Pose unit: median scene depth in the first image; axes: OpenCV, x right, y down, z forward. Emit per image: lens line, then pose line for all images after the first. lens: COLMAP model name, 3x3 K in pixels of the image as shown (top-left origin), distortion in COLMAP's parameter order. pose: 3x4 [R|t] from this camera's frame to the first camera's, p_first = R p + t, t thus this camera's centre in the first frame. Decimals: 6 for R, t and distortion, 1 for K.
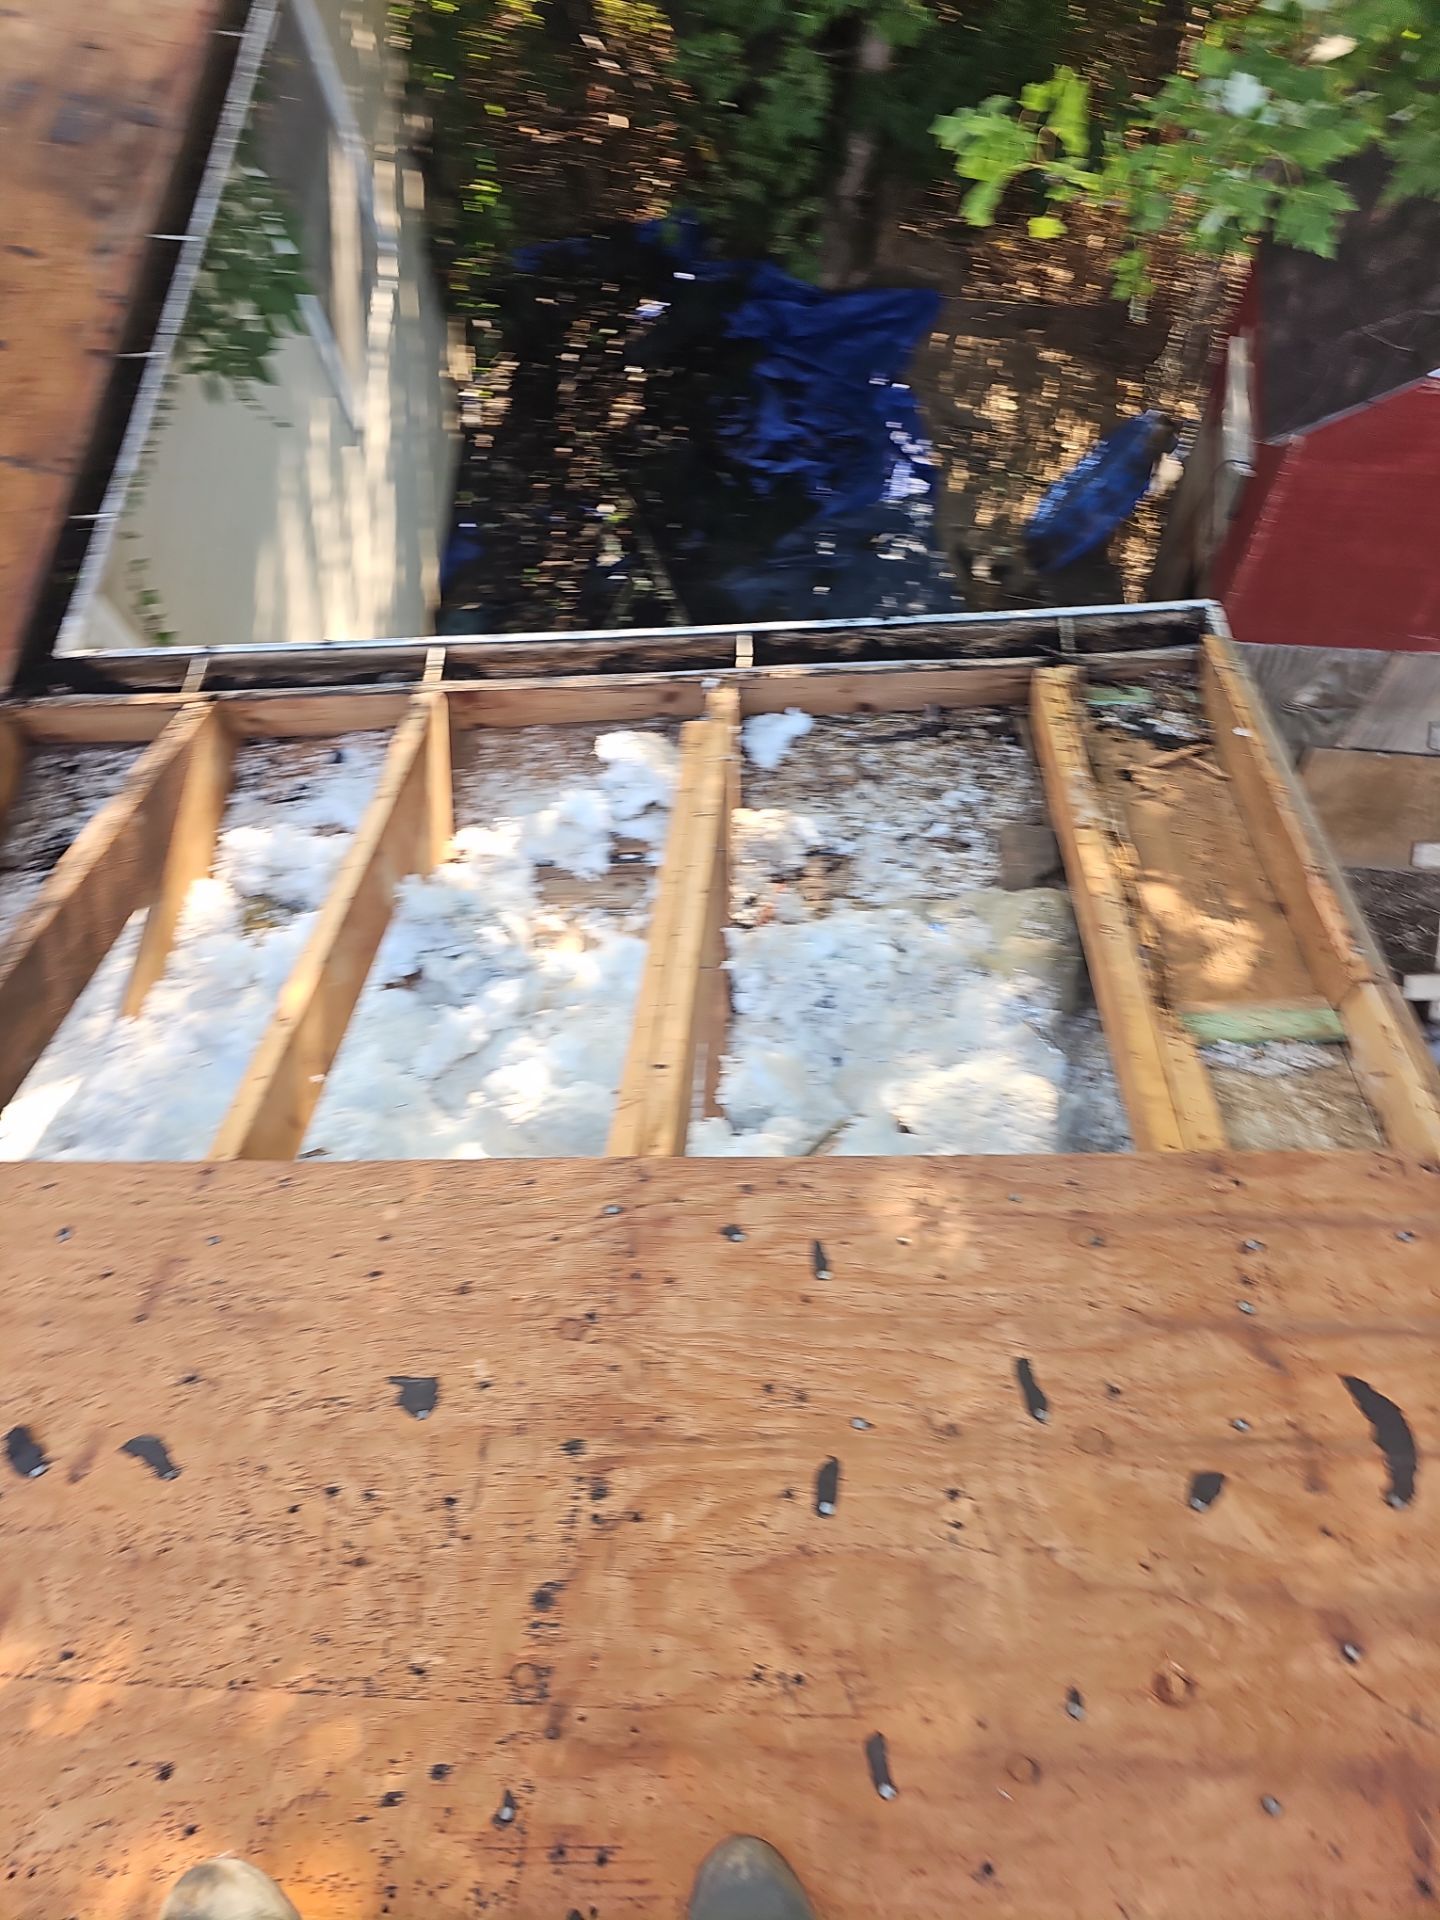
lens RADIAL K [[1268.1, 0, 728.0], [0, 1268.1, 953.8], [0, 0, 1]] dist [0.093181, -0.127139]
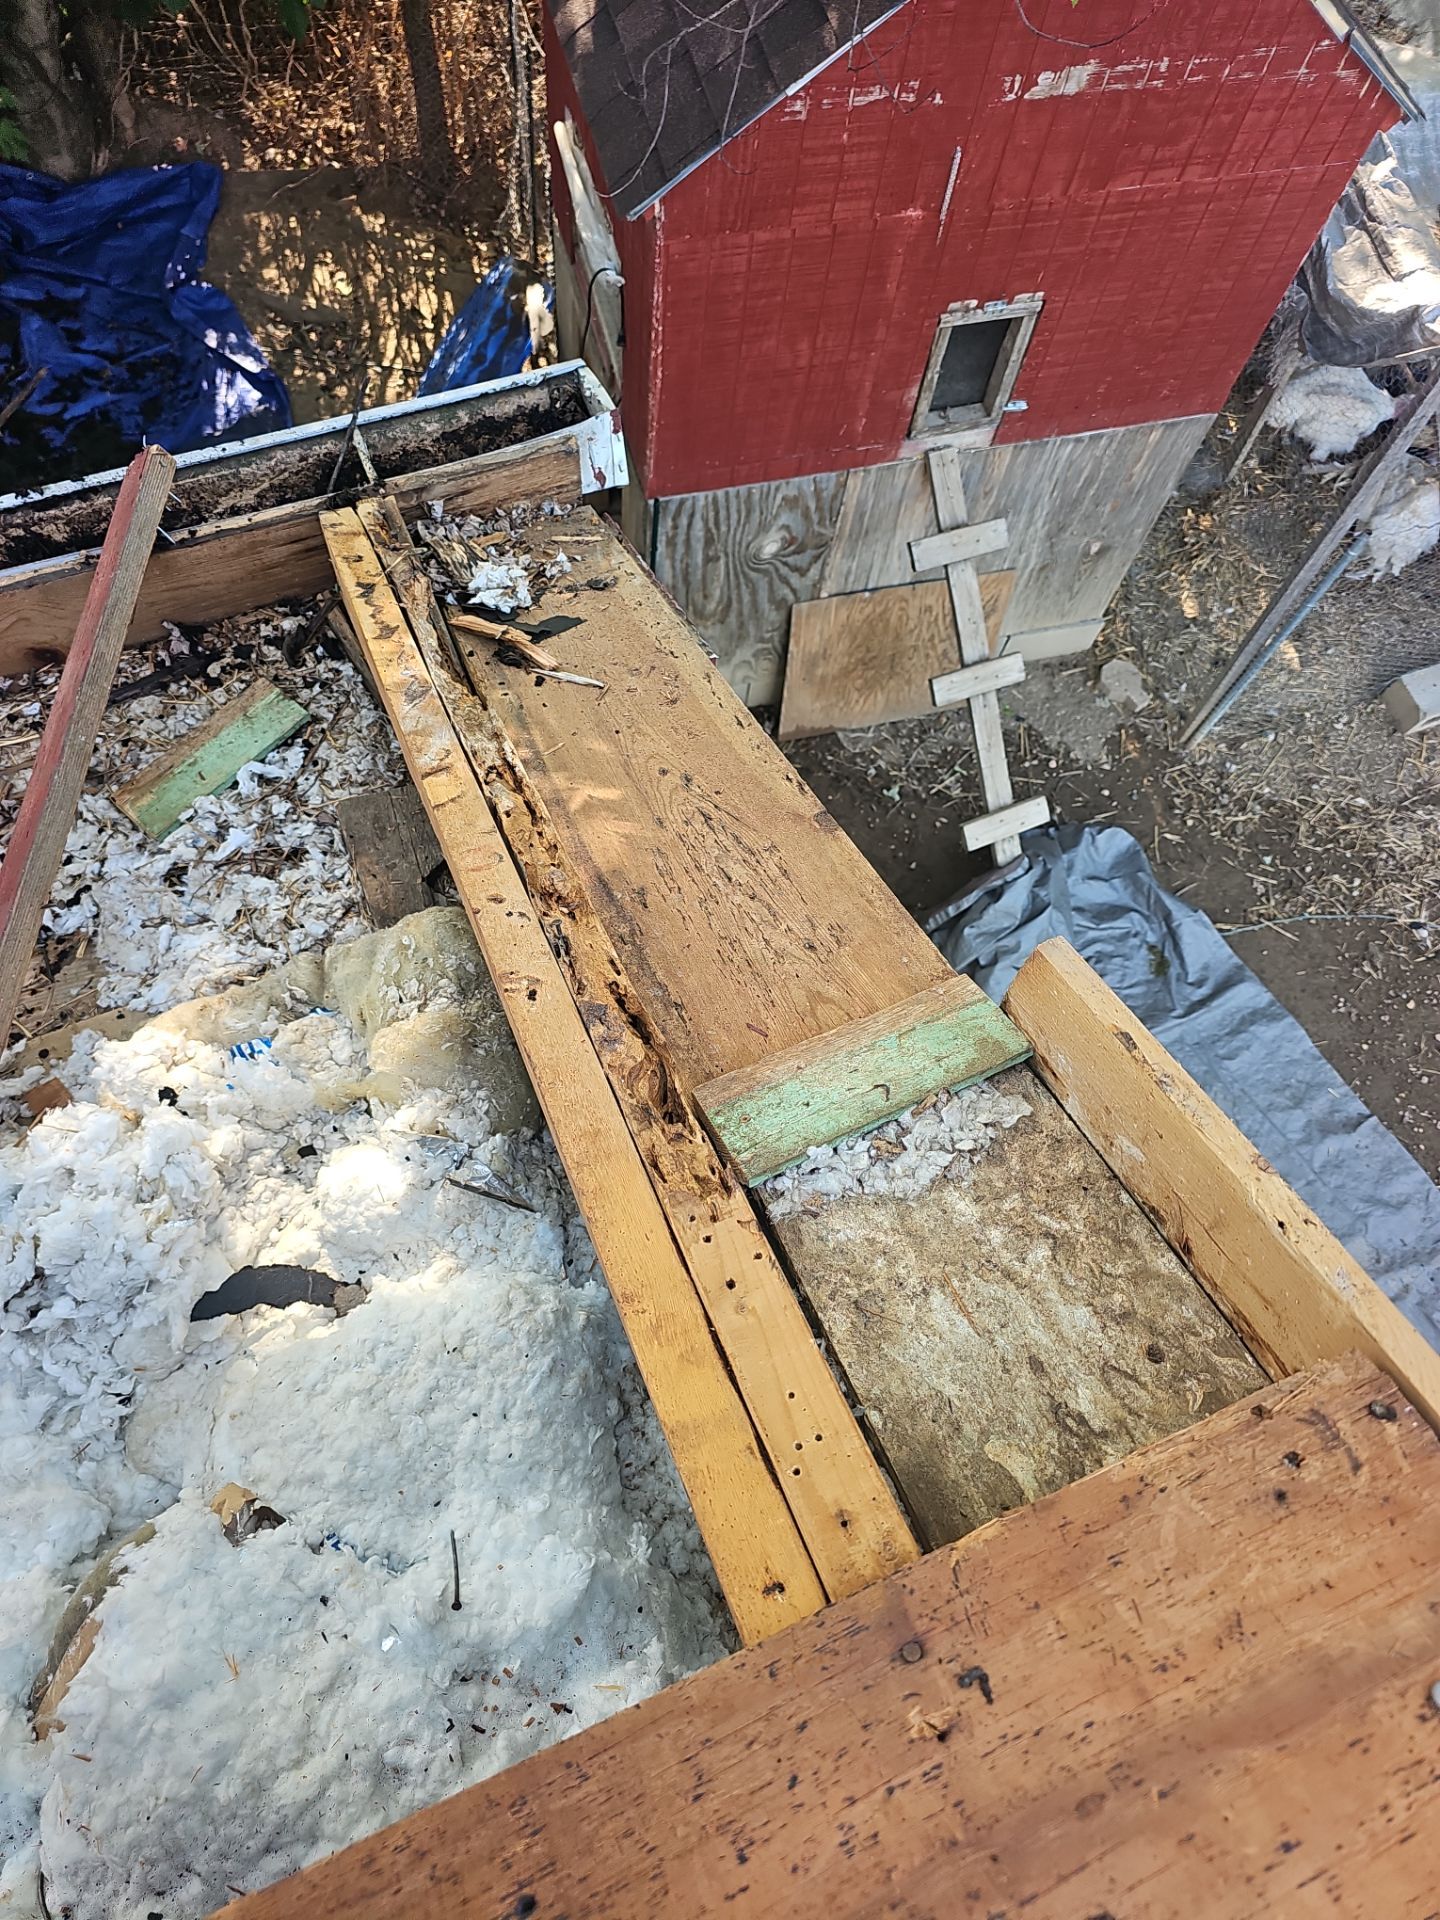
lens RADIAL K [[1271.3, 0, 729.8], [0, 1271.3, 963.7], [0, 0, 1]] dist [0.048450, -0.037510]
pose [[0.903535, -0.309779, 0.296078, 0.180641], [0.299156, 0.950695, 0.081760, -0.029623], [-0.306807, 0.014700, 0.951658, 0.424462]]
